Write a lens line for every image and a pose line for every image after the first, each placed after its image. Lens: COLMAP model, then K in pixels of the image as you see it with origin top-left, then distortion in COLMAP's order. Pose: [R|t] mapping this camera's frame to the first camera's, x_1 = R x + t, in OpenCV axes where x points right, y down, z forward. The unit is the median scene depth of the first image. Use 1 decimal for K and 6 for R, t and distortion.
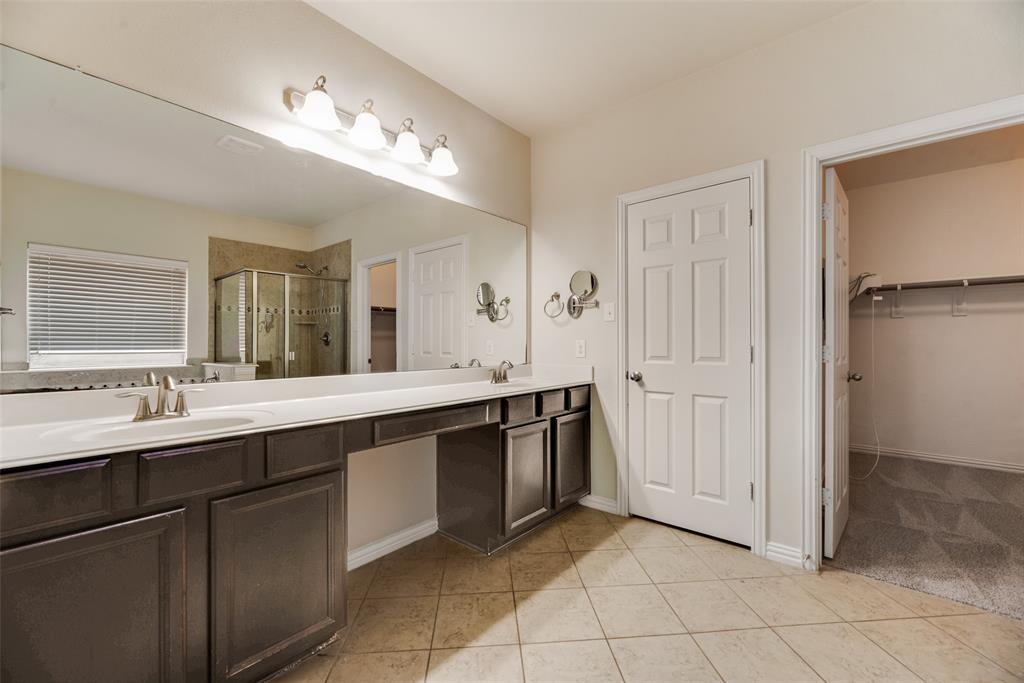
lens RADIAL K [[411.3, 0, 510.5], [0, 411.3, 341.4], [0, 0, 1]] dist [-0.011233, 0.000168]
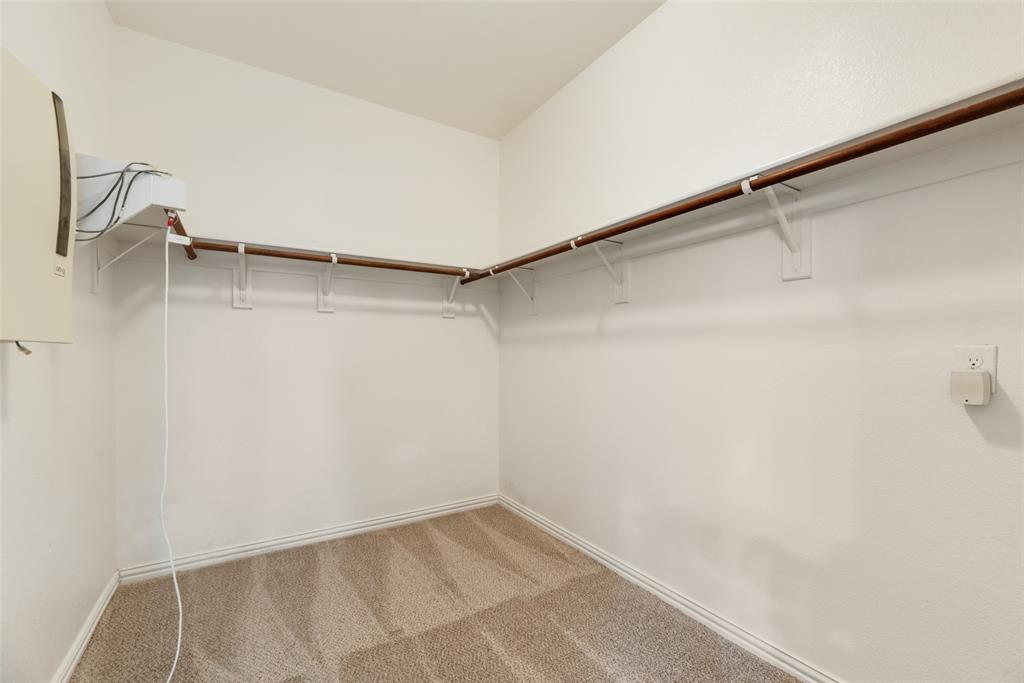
lens RADIAL K [[422.8, 0, 510.6], [0, 422.8, 352.1], [0, 0, 1]] dist [-0.002551, -0.000577]
pose [[0.293810, -0.003269, 0.955858, 0.935744], [0.002471, 0.999993, 0.002660, 0.001790], [-0.955861, 0.001581, 0.293817, 0.887990]]
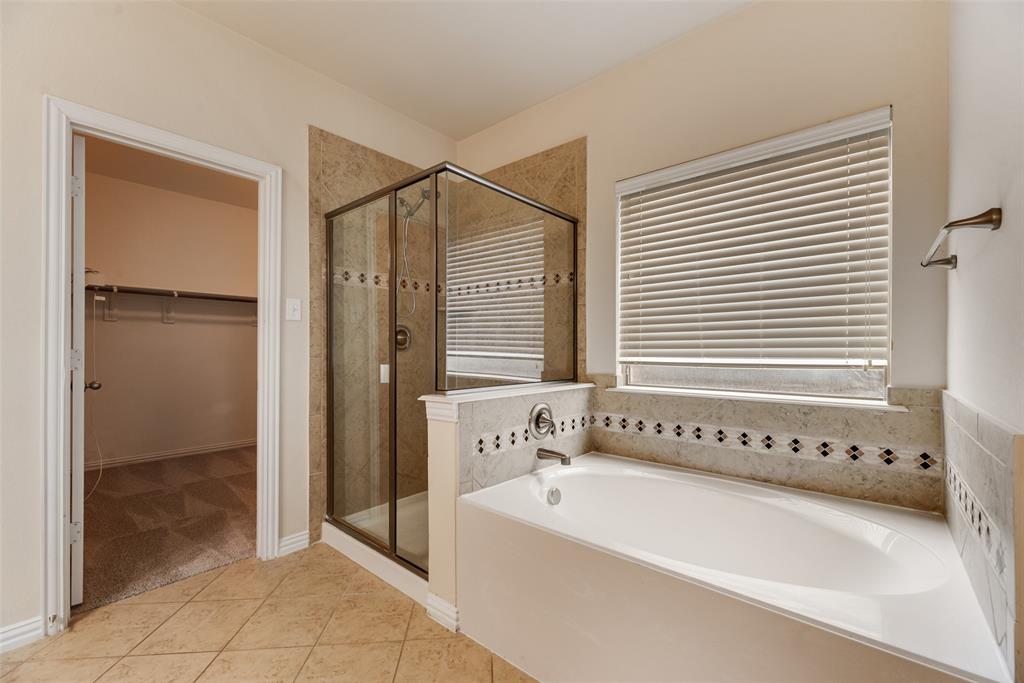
lens RADIAL K [[422.8, 0, 519.0], [0, 422.8, 348.9], [0, 0, 1]] dist [-0.002551, -0.000577]
pose [[-0.013968, -0.001877, 0.999901, -0.089067], [-0.001686, 0.999997, 0.001854, 0.006441], [-0.999901, -0.001660, -0.013972, 0.112012]]
